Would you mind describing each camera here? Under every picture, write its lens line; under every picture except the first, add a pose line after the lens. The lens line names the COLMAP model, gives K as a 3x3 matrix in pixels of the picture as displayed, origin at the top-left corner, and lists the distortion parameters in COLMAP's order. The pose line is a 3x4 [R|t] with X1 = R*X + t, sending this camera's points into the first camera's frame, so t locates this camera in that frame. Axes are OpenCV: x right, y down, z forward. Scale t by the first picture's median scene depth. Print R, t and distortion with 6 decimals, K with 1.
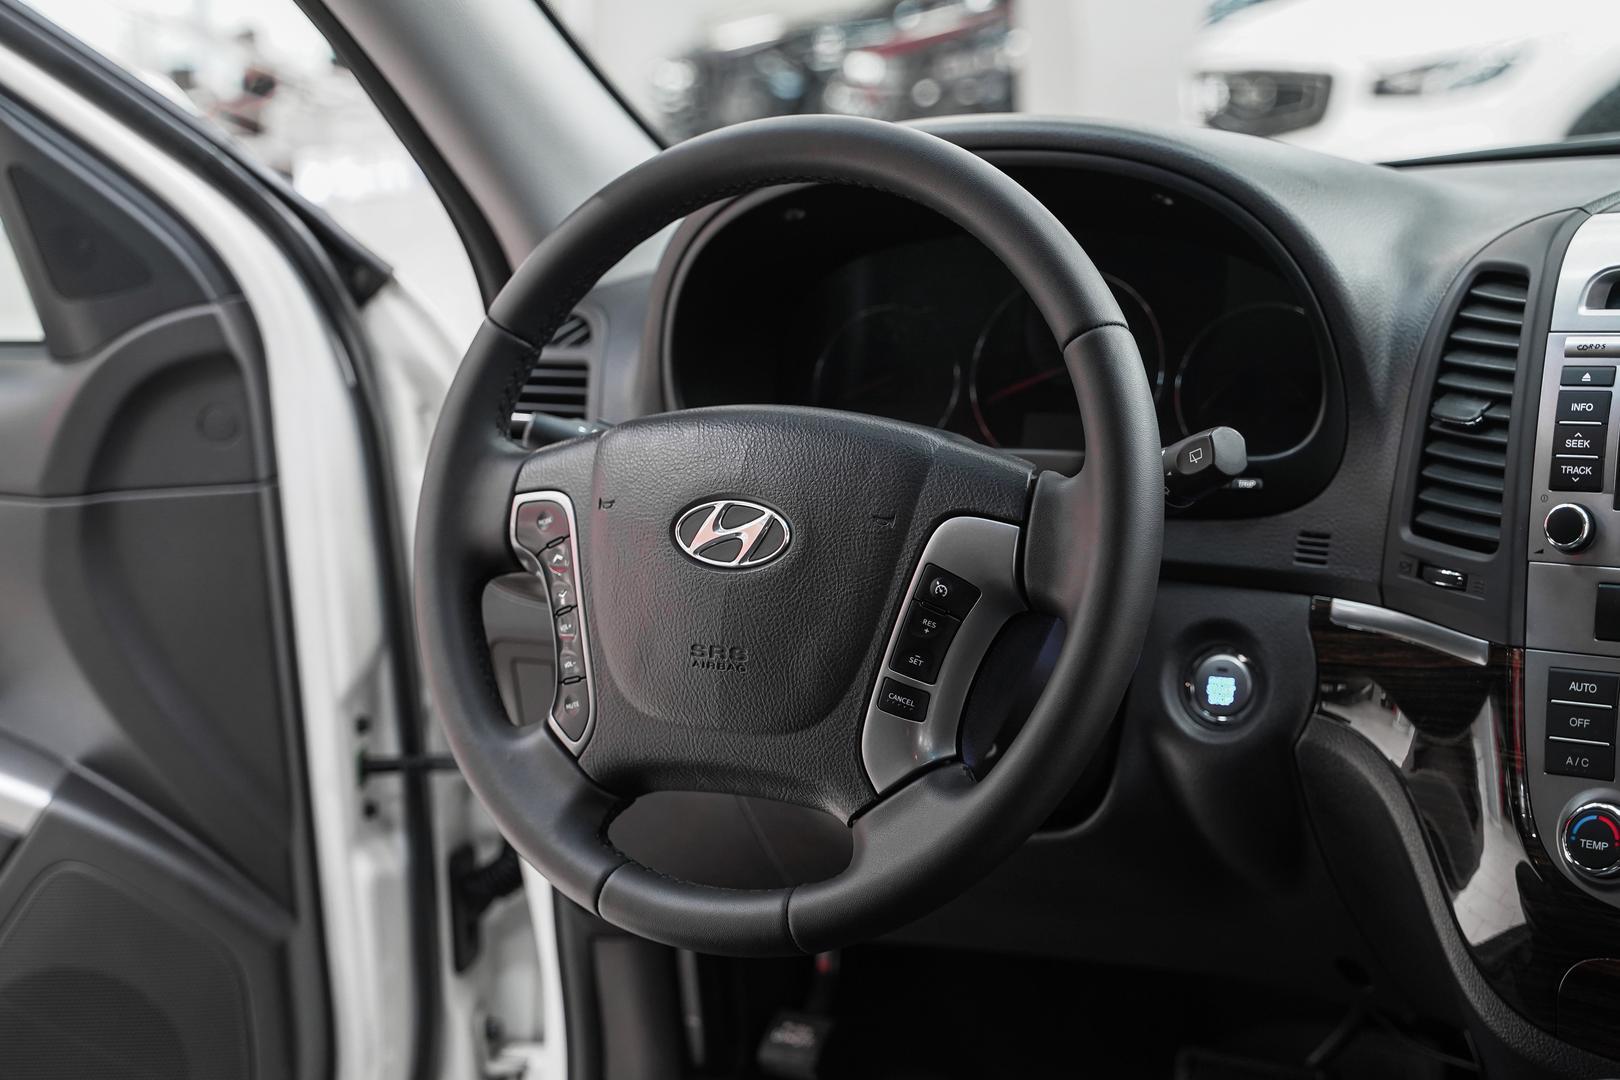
lens RADIAL K [[2559.9, 0, 811.8], [0, 2559.9, 532.0], [0, 0, 1]] dist [0.013259, 0.000000]
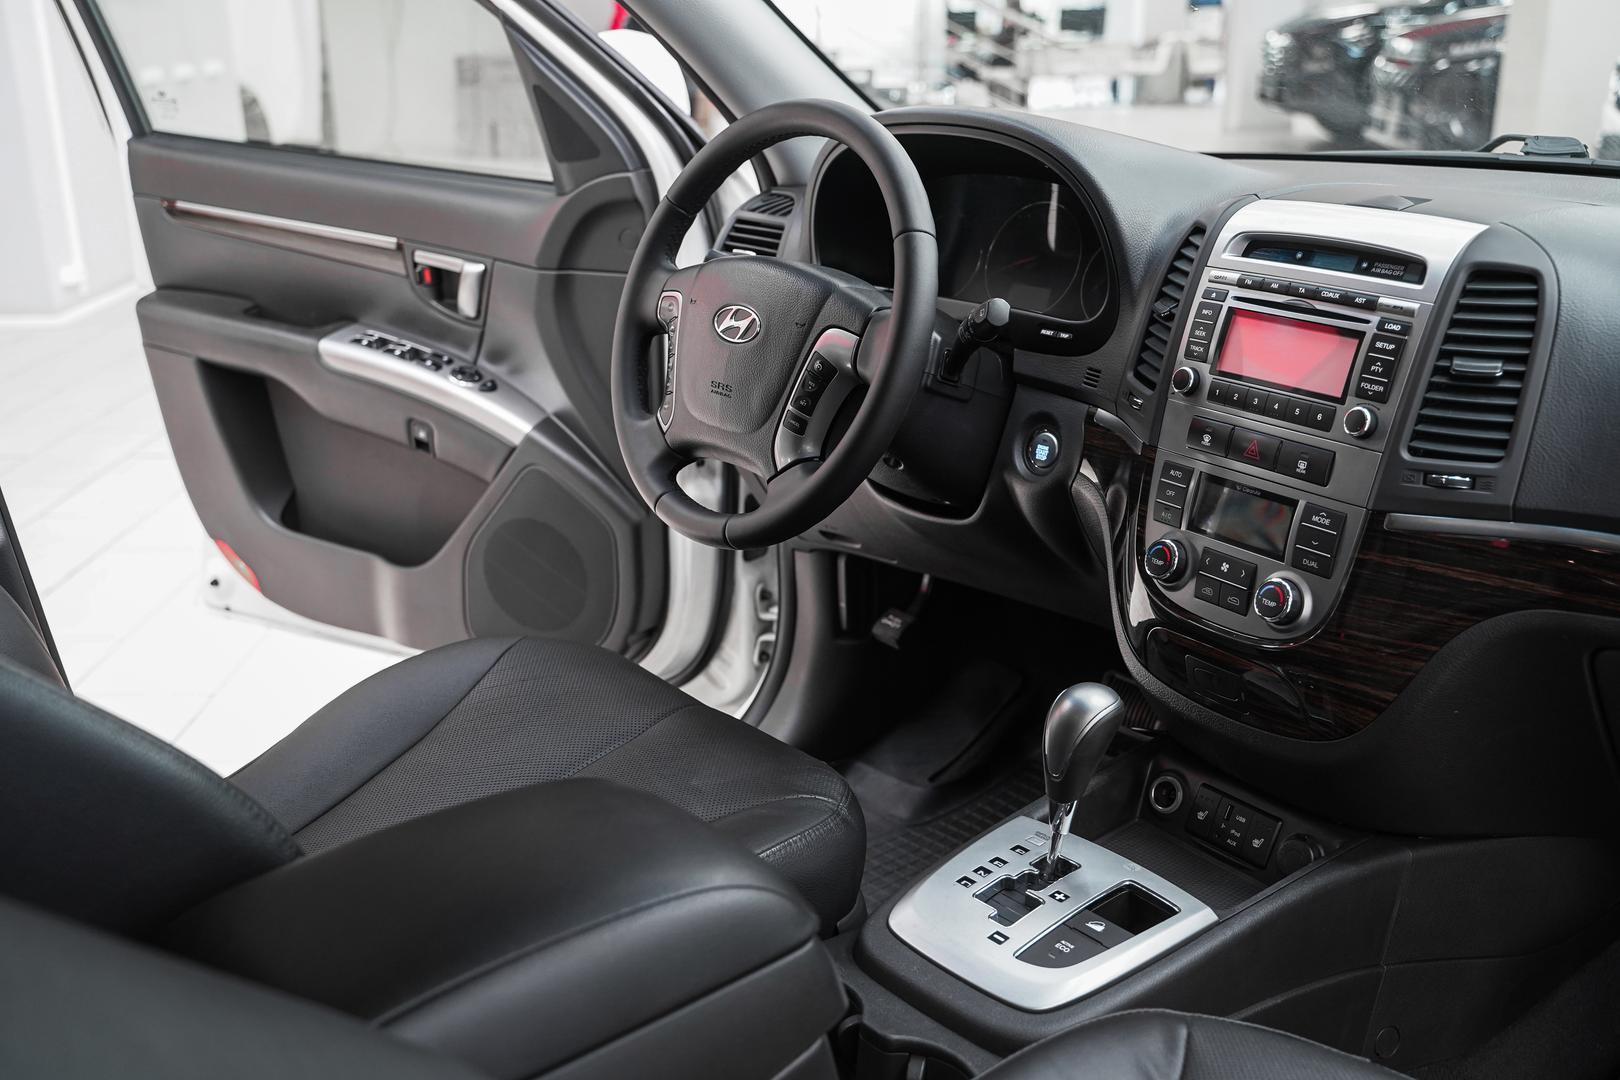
lens RADIAL K [[1653.8, 0, 807.7], [0, 1653.8, 548.4], [0, 0, 1]] dist [0.034547, 0.000000]
pose [[0.942117, 0.165261, -0.291726, 0.373023], [-0.126243, 0.980900, 0.147979, -0.022624], [0.310610, -0.102586, 0.944986, -0.137444]]
